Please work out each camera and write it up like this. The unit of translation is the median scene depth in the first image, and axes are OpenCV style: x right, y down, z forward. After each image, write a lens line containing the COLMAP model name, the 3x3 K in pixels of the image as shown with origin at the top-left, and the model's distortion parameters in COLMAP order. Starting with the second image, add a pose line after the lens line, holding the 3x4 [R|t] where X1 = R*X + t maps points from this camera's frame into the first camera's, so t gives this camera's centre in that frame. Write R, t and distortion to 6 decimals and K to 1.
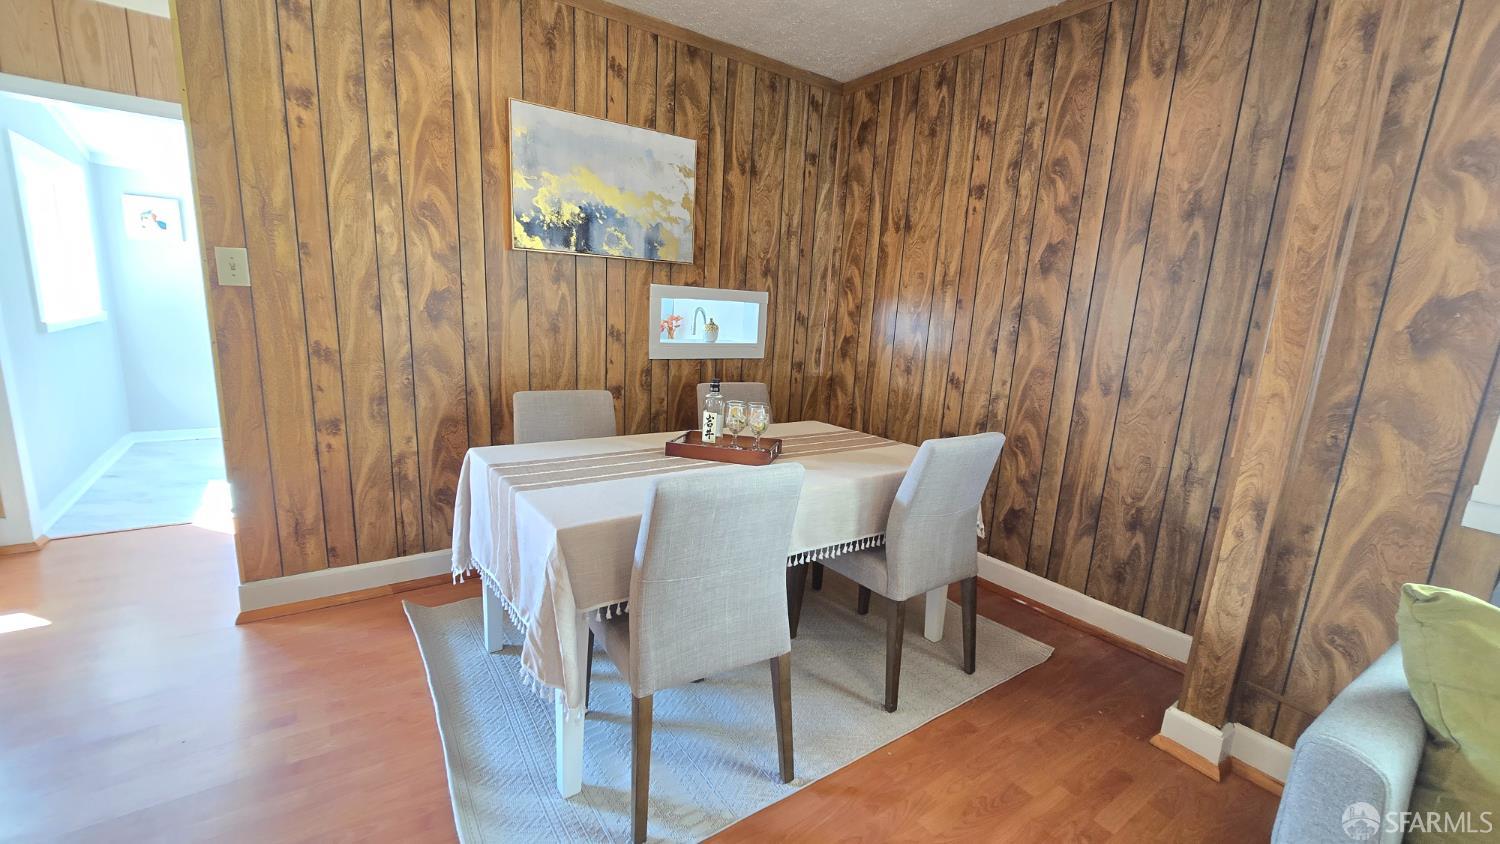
lens RADIAL K [[613.3, 0, 753.7], [0, 613.3, 432.2], [0, 0, 1]] dist [-0.006116, 0.001145]
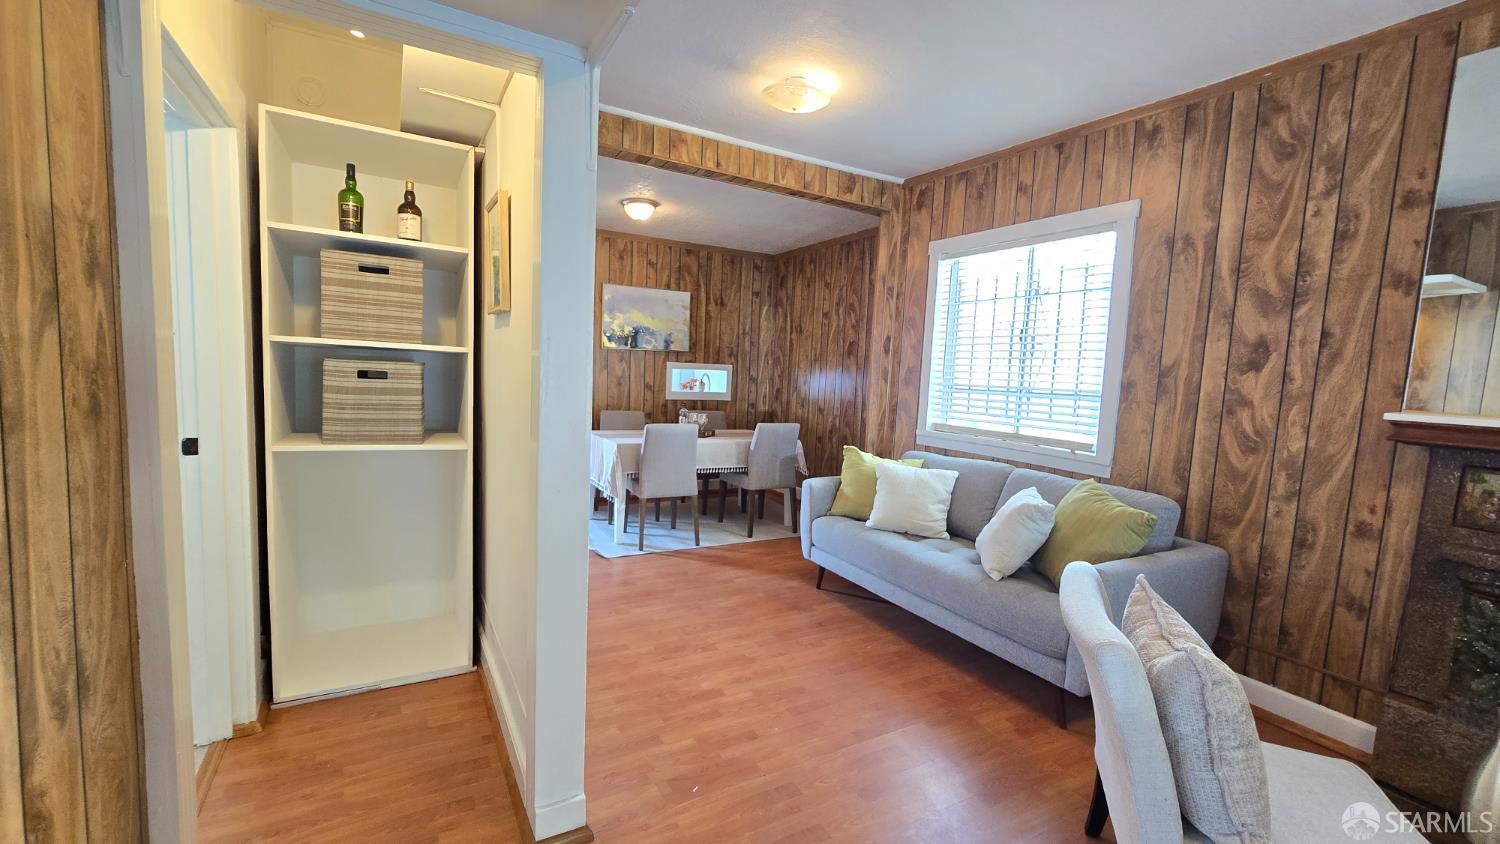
lens RADIAL K [[613.3, 0, 754.9], [0, 613.3, 433.4], [0, 0, 1]] dist [-0.006116, 0.001145]
pose [[0.995272, -0.000138, -0.097129, 0.349808], [-0.010013, 0.994525, -0.104020, 0.218904], [0.096611, 0.104500, 0.989821, -1.042751]]
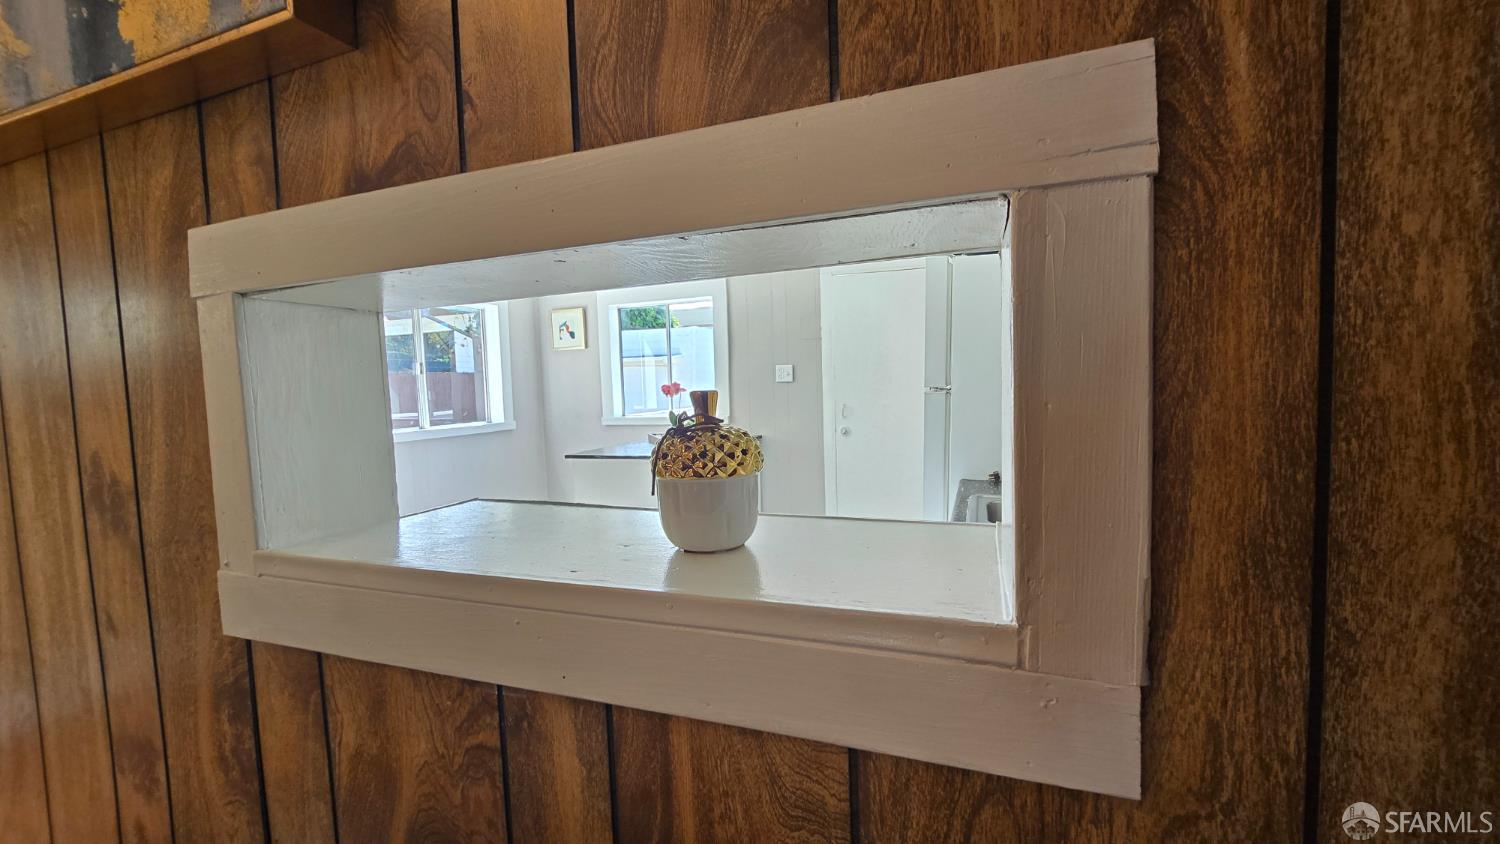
lens RADIAL K [[613.3, 0, 744.9], [0, 613.3, 425.7], [0, 0, 1]] dist [-0.006116, 0.001145]
pose [[0.545543, -0.016440, -0.837921, 0.076051], [-0.112254, 0.989365, -0.092497, -0.208655], [0.830531, 0.144521, 0.537896, 1.171182]]
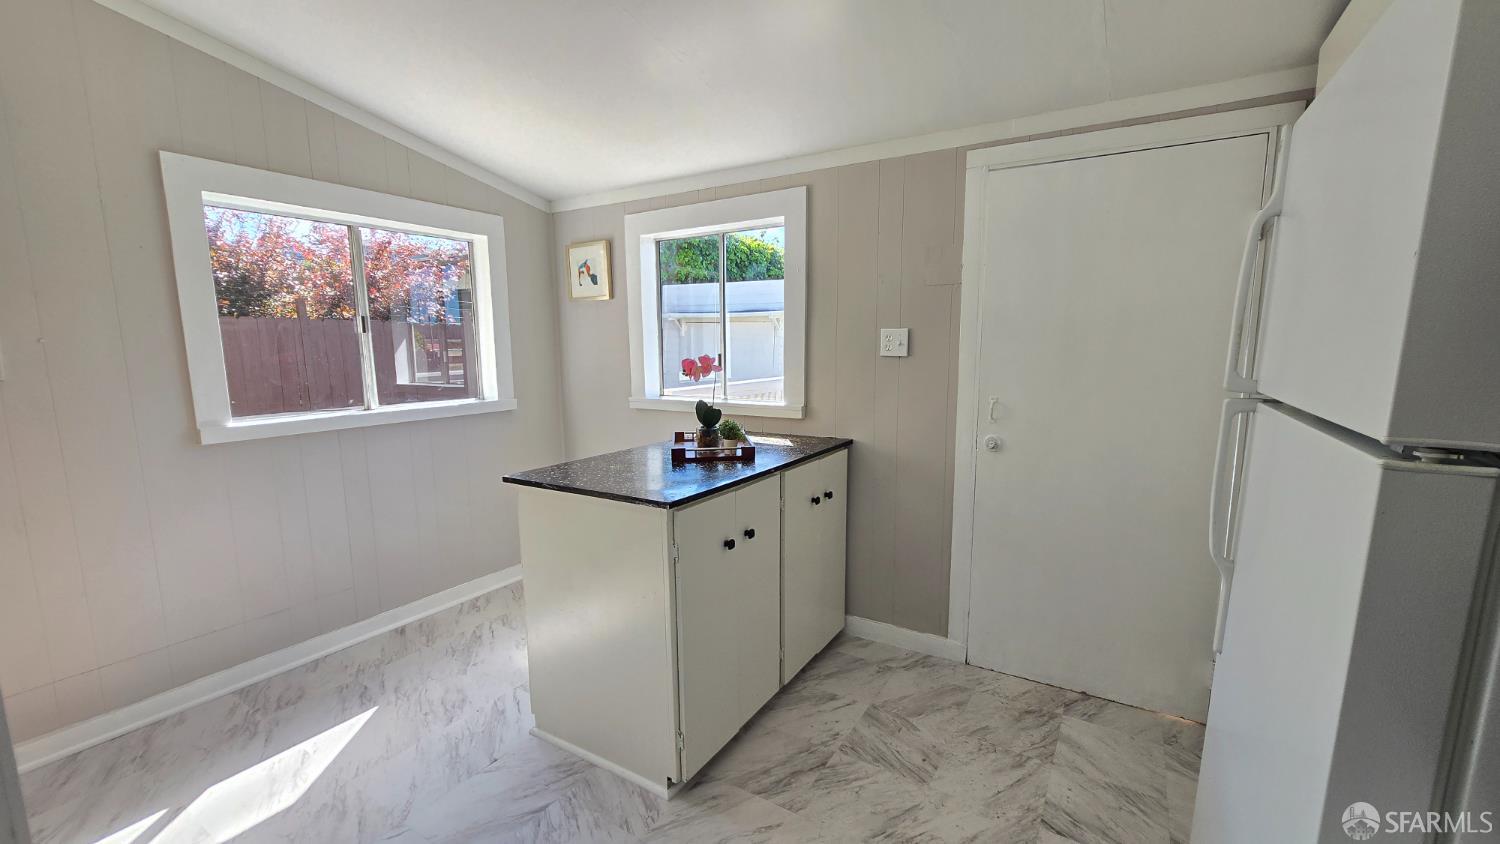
lens RADIAL K [[613.3, 0, 753.7], [0, 613.3, 426.1], [0, 0, 1]] dist [-0.006116, 0.001145]
pose [[0.375345, 0.065374, -0.924577, -0.352469], [-0.161729, 0.986827, 0.004119, -0.331495], [0.912666, 0.147985, 0.380973, 1.519822]]
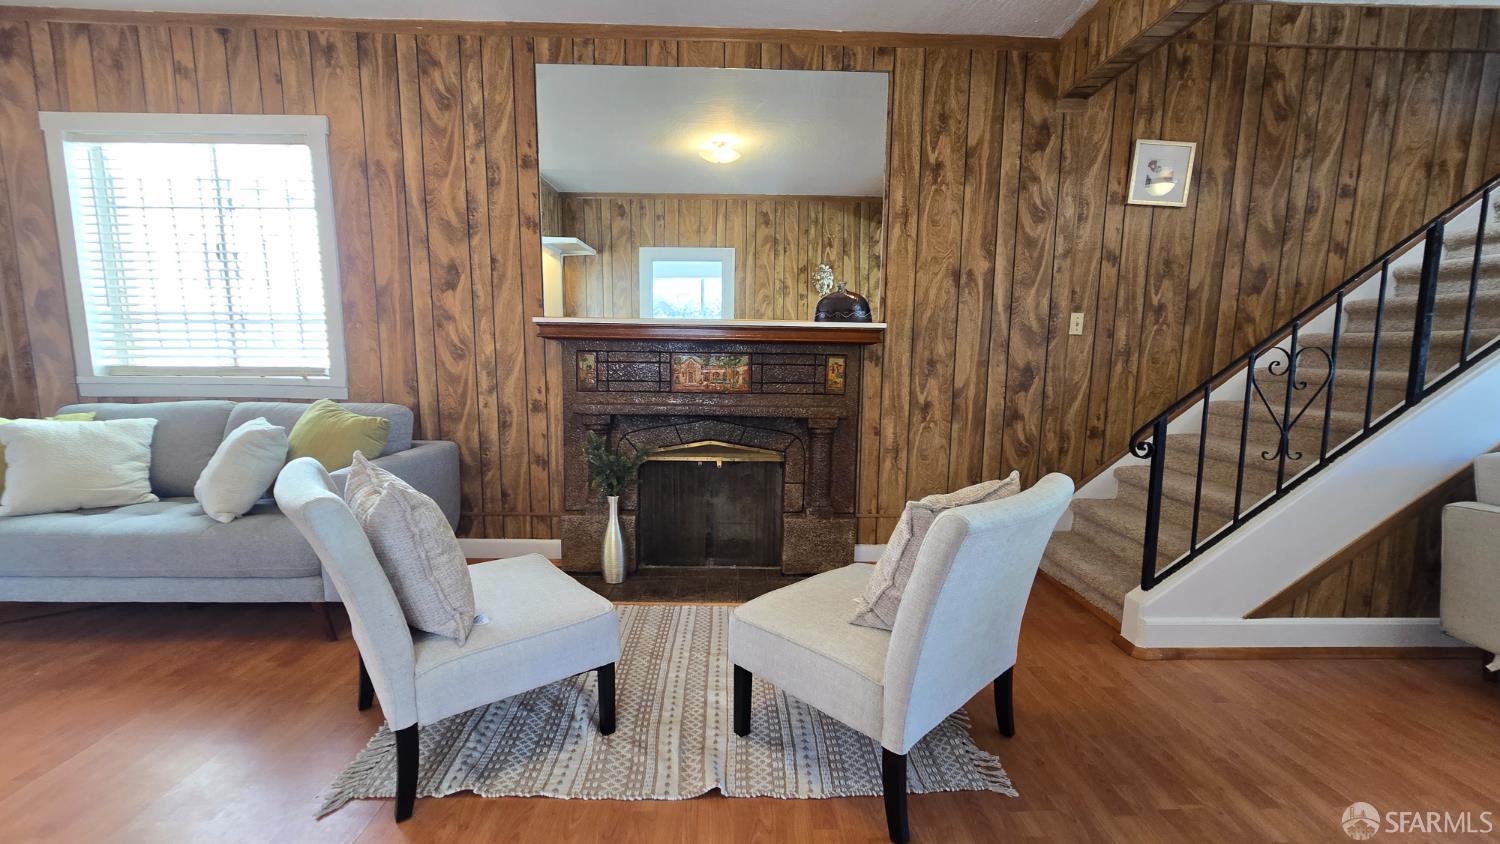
lens RADIAL K [[613.3, 0, 748.6], [0, 613.3, 433.6], [0, 0, 1]] dist [-0.006116, 0.001145]
pose [[0.566225, -0.162634, 0.808047, 0.380975], [0.188687, 0.979884, 0.065000, 0.305937], [-0.802363, 0.115663, 0.585521, -1.112438]]
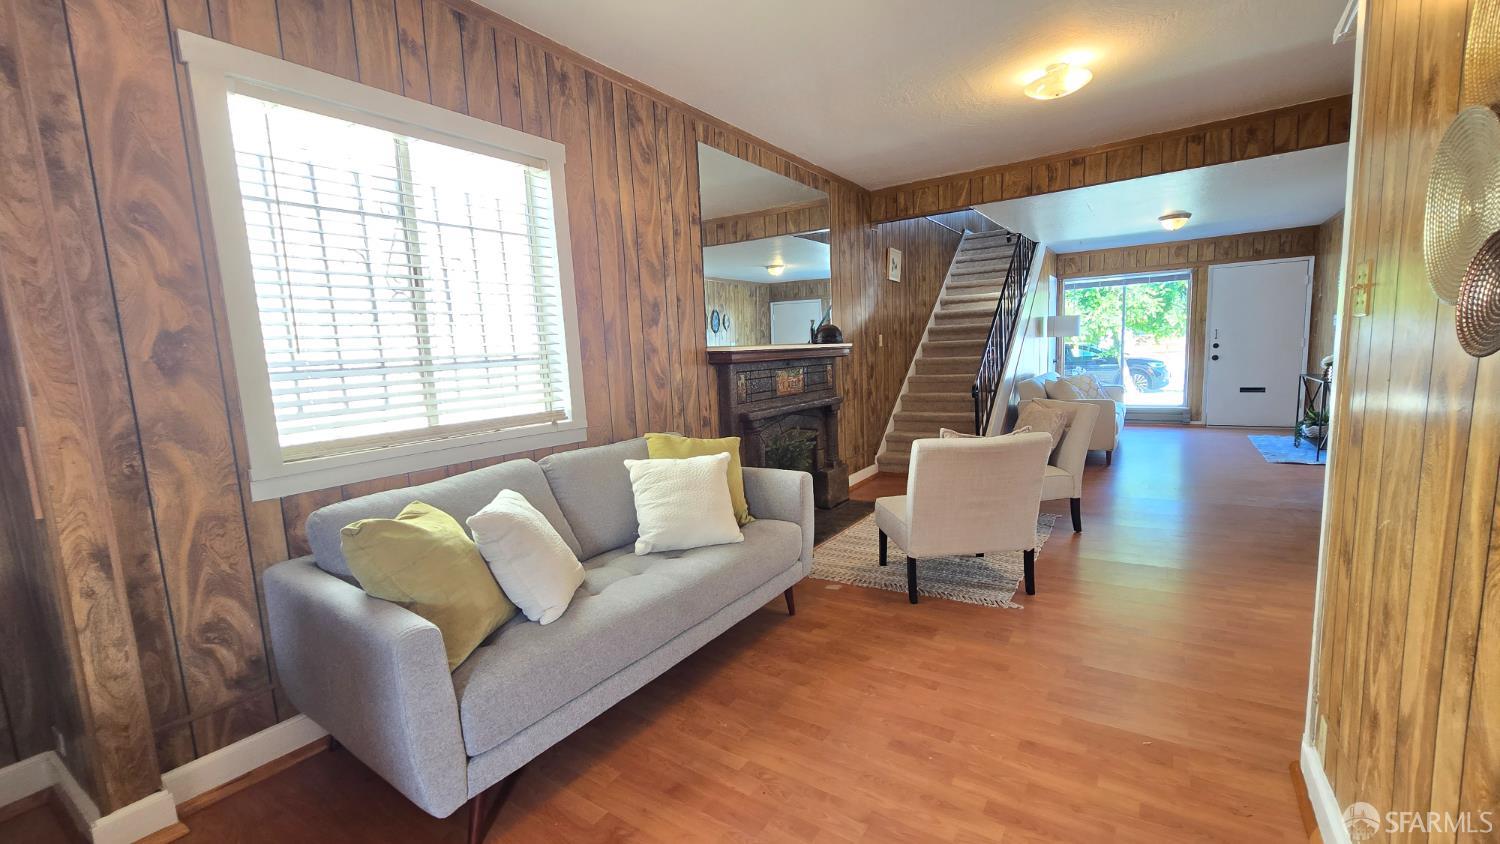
lens RADIAL K [[613.3, 0, 744.6], [0, 613.3, 432.7], [0, 0, 1]] dist [-0.006116, 0.001145]
pose [[-0.340914, -0.165216, 0.925463, -0.206045], [0.219287, 0.943304, 0.249180, -0.043486], [-0.914161, 0.287891, -0.285356, 0.190554]]
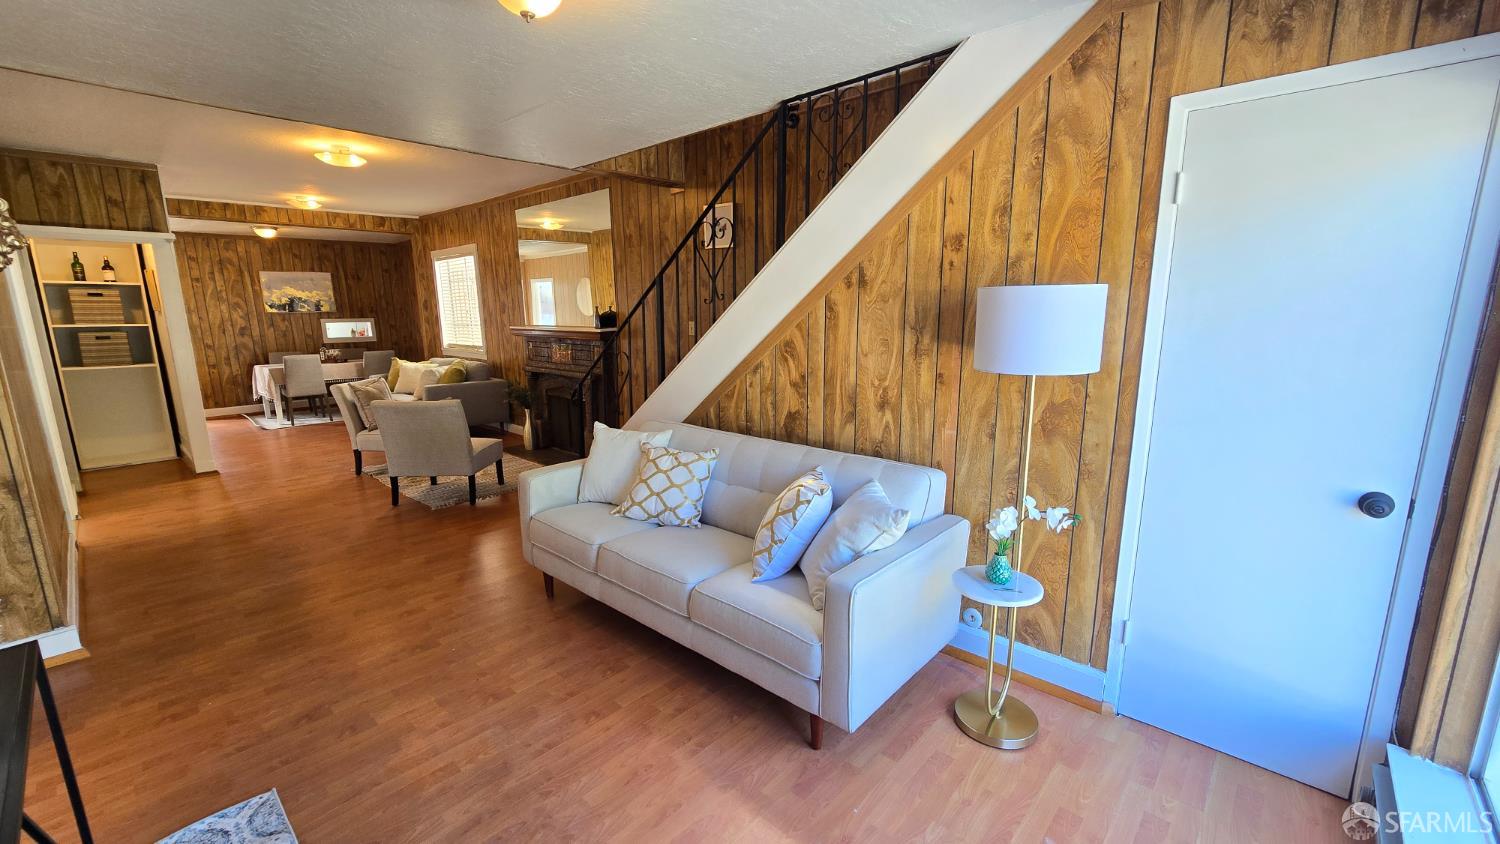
lens RADIAL K [[613.3, 0, 753.1], [0, 613.3, 433.0], [0, 0, 1]] dist [-0.006116, 0.001145]
pose [[0.977428, -0.105748, 0.182900, 1.505203], [0.105743, 0.994345, 0.009806, 0.595171], [-0.182903, 0.009756, 0.983083, -2.727287]]
